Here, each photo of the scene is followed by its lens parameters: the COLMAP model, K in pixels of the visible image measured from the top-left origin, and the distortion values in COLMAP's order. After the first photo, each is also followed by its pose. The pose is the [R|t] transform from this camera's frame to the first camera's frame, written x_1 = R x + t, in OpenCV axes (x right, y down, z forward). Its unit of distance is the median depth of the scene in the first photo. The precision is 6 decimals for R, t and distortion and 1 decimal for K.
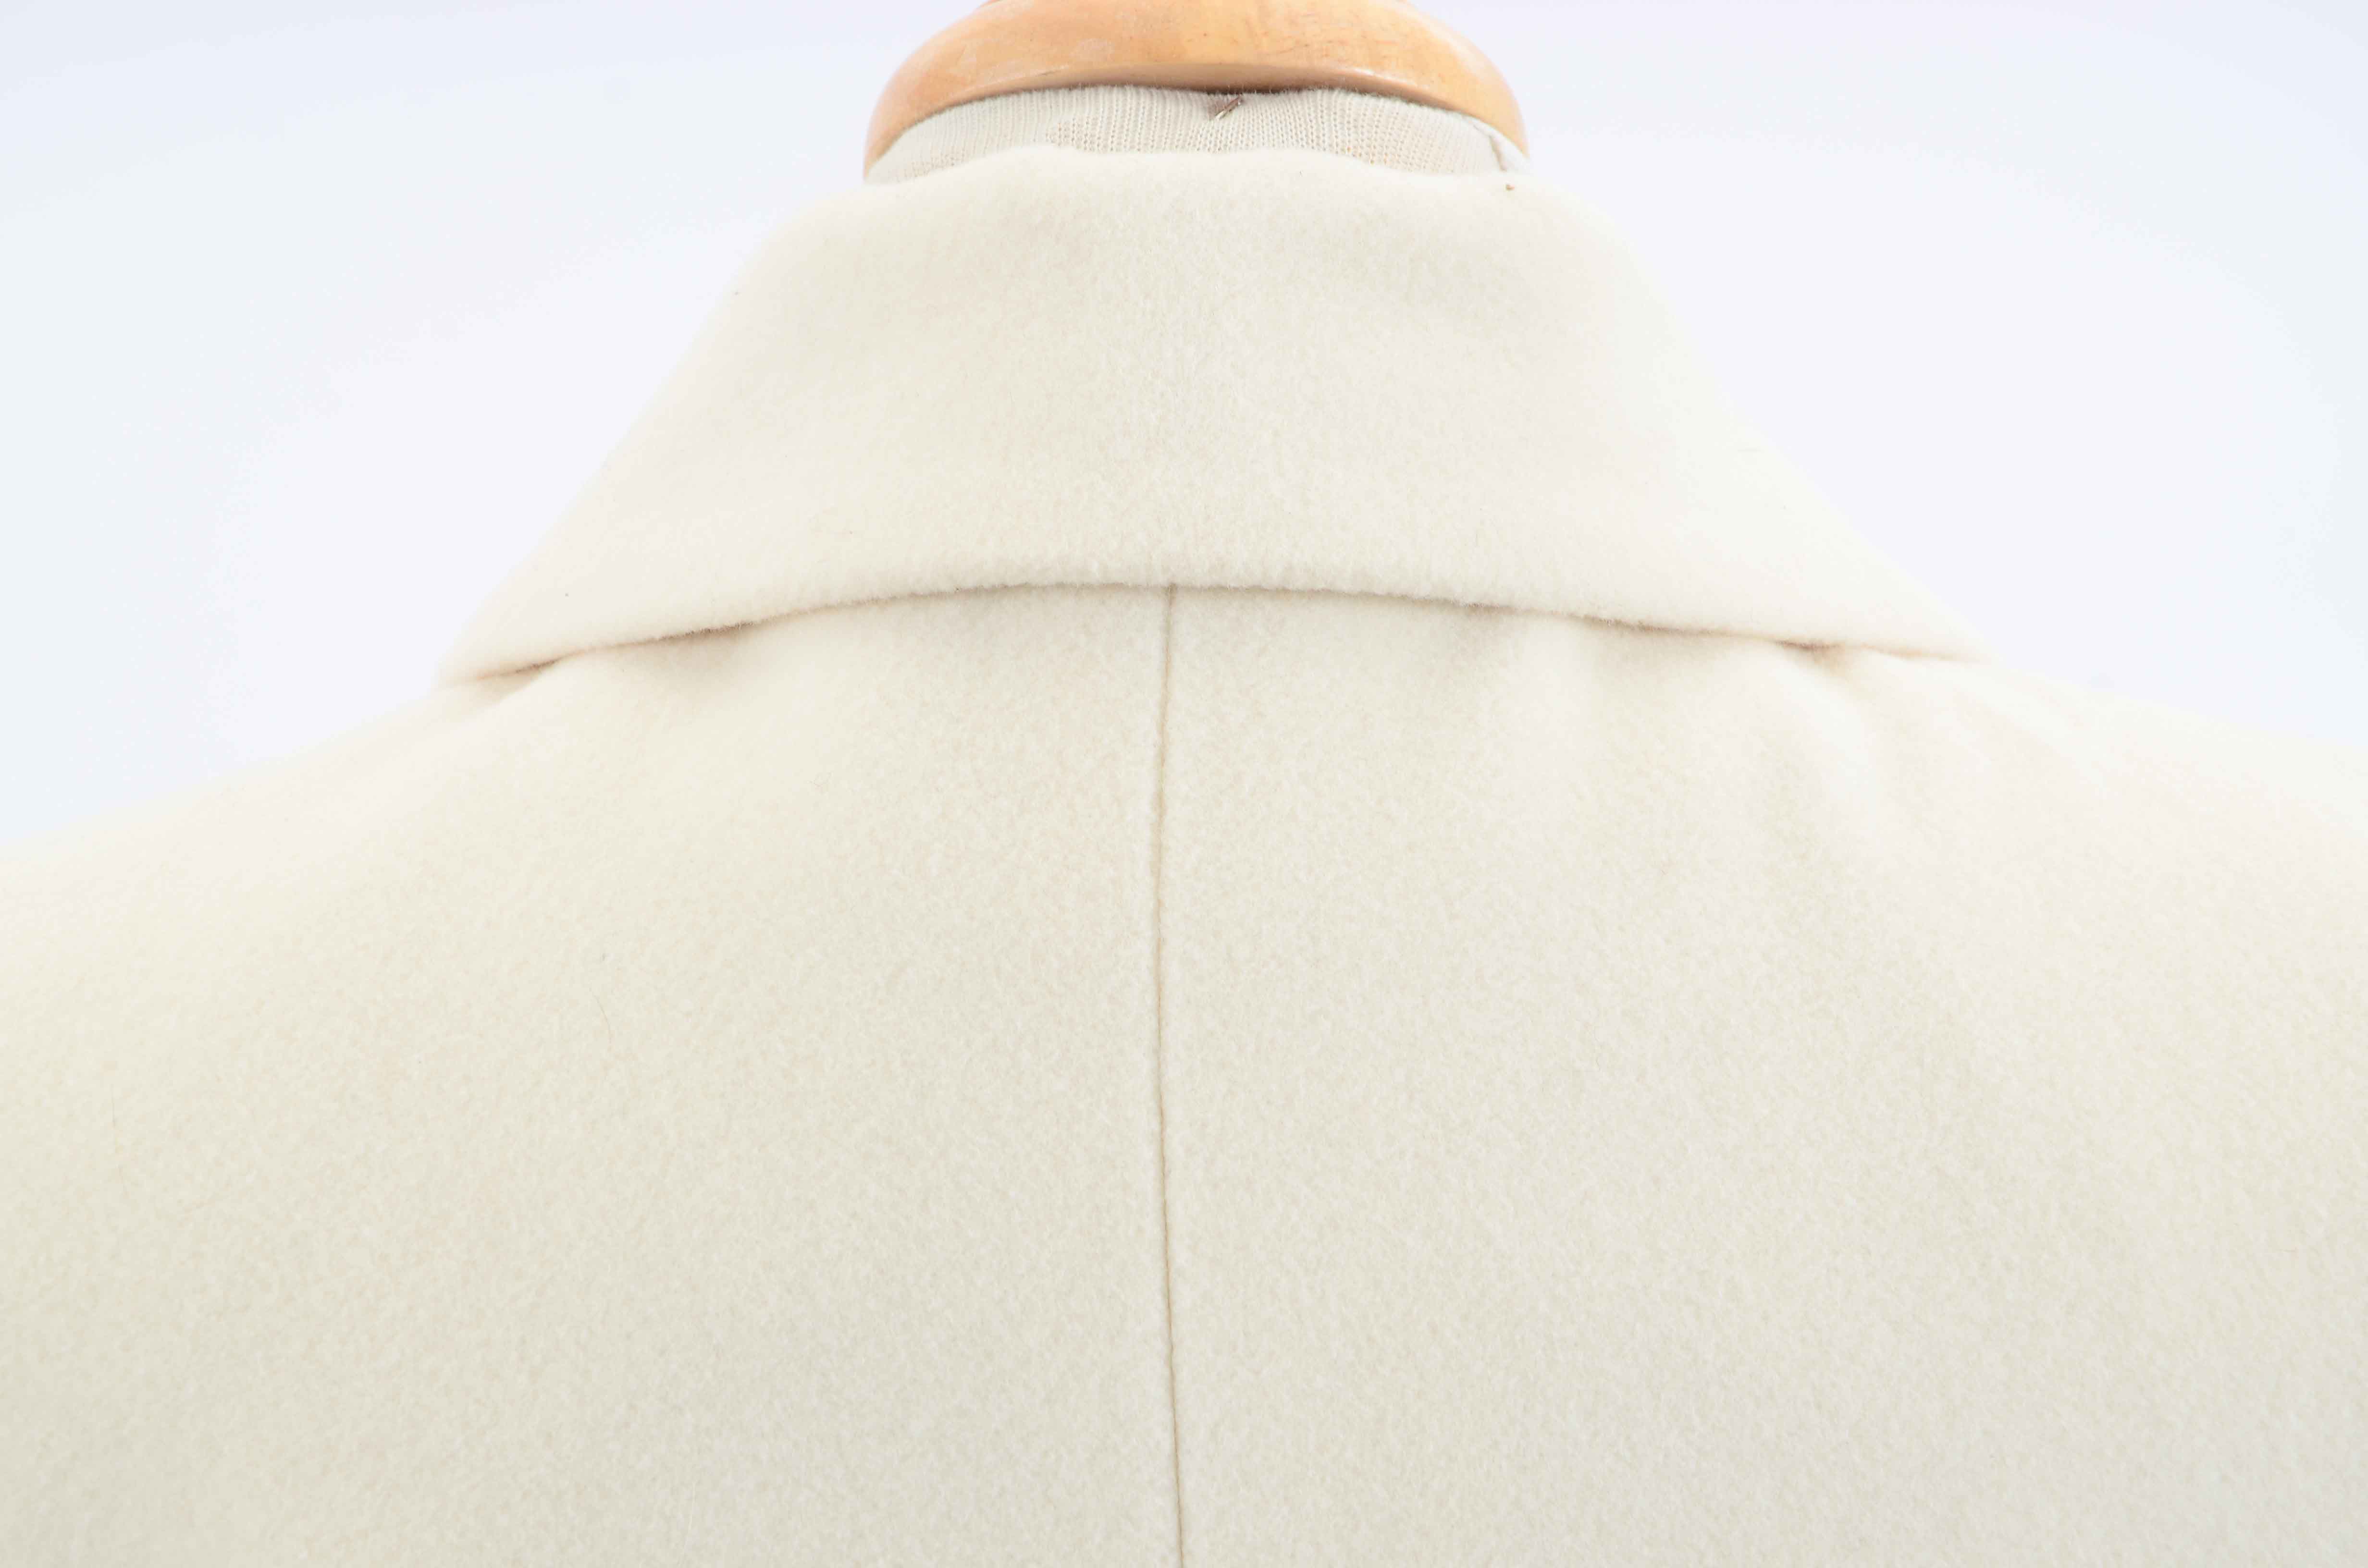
lens RADIAL K [[7121.2, 0, 1185.4], [0, 7121.2, 784.0], [0, 0, 1]] dist [0.271216, 0.000000]
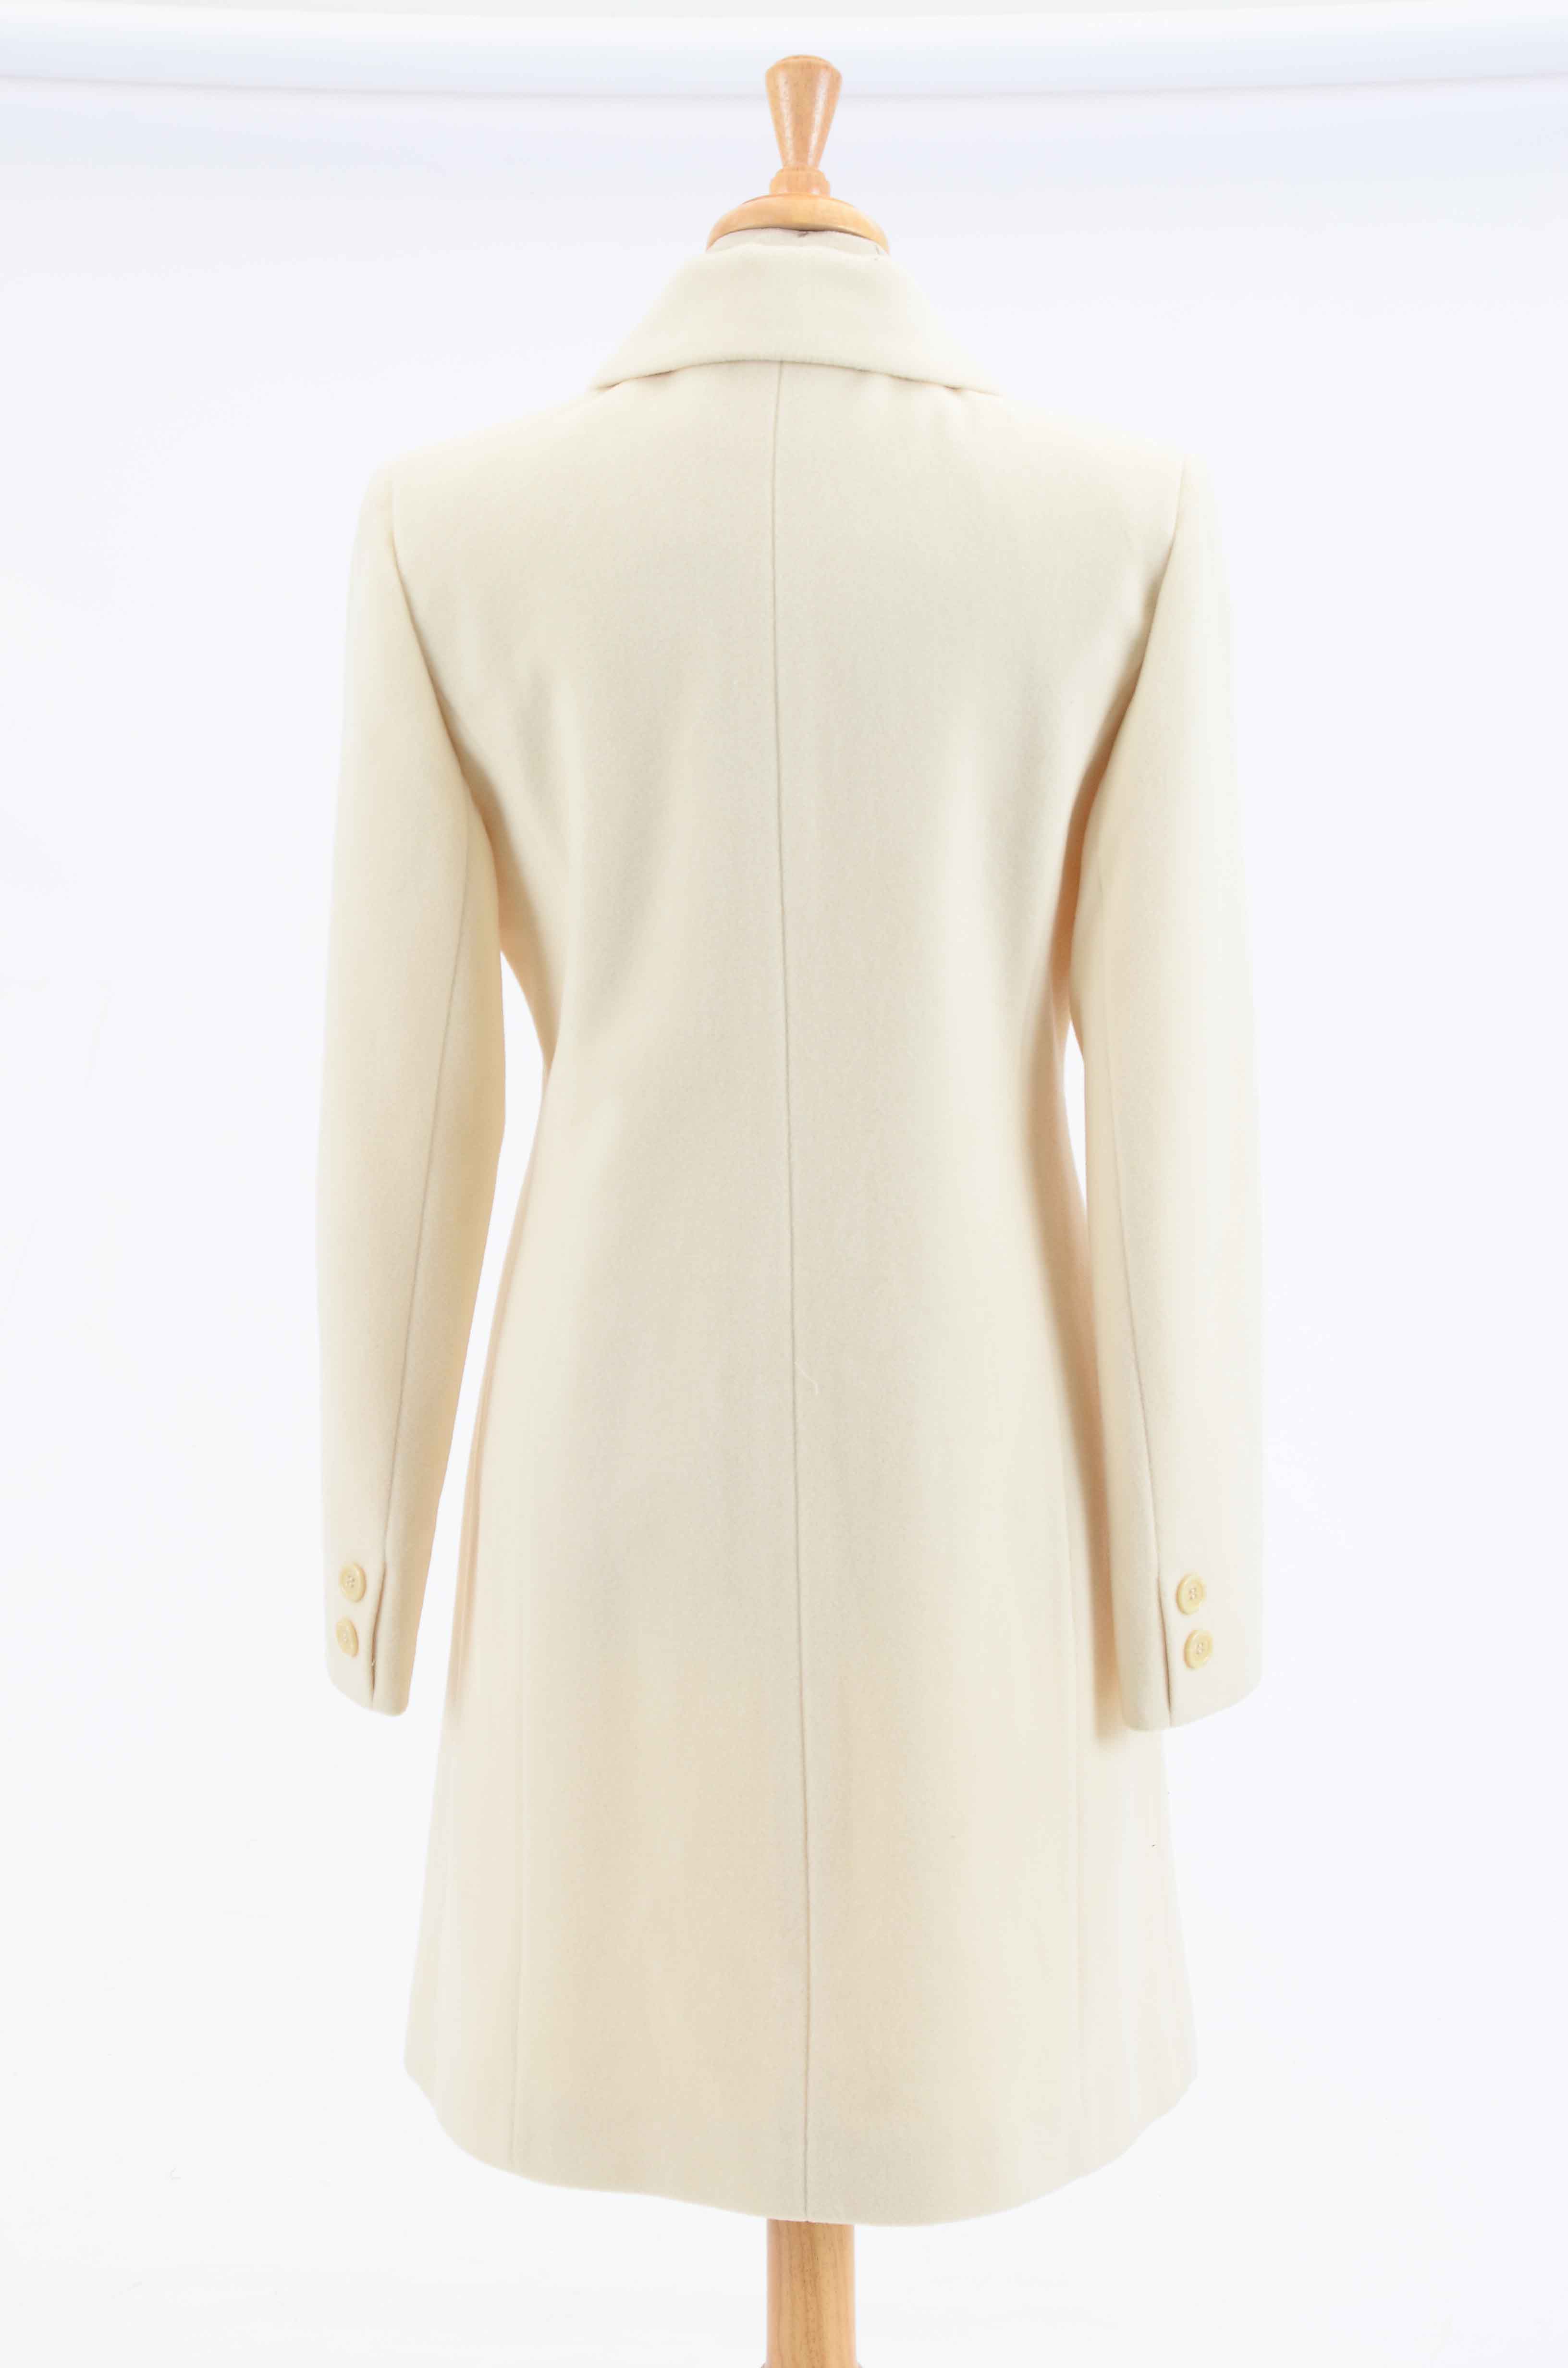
lens RADIAL K [[5188.6, 0, 782.2], [0, 5188.6, 1184.4], [0, 0, 1]] dist [0.445269, 0.000000]
pose [[0.999021, 0.035429, -0.026484, 0.088134], [-0.033310, 0.996507, 0.076585, 0.196276], [0.029105, -0.075628, 0.996711, -1.845652]]
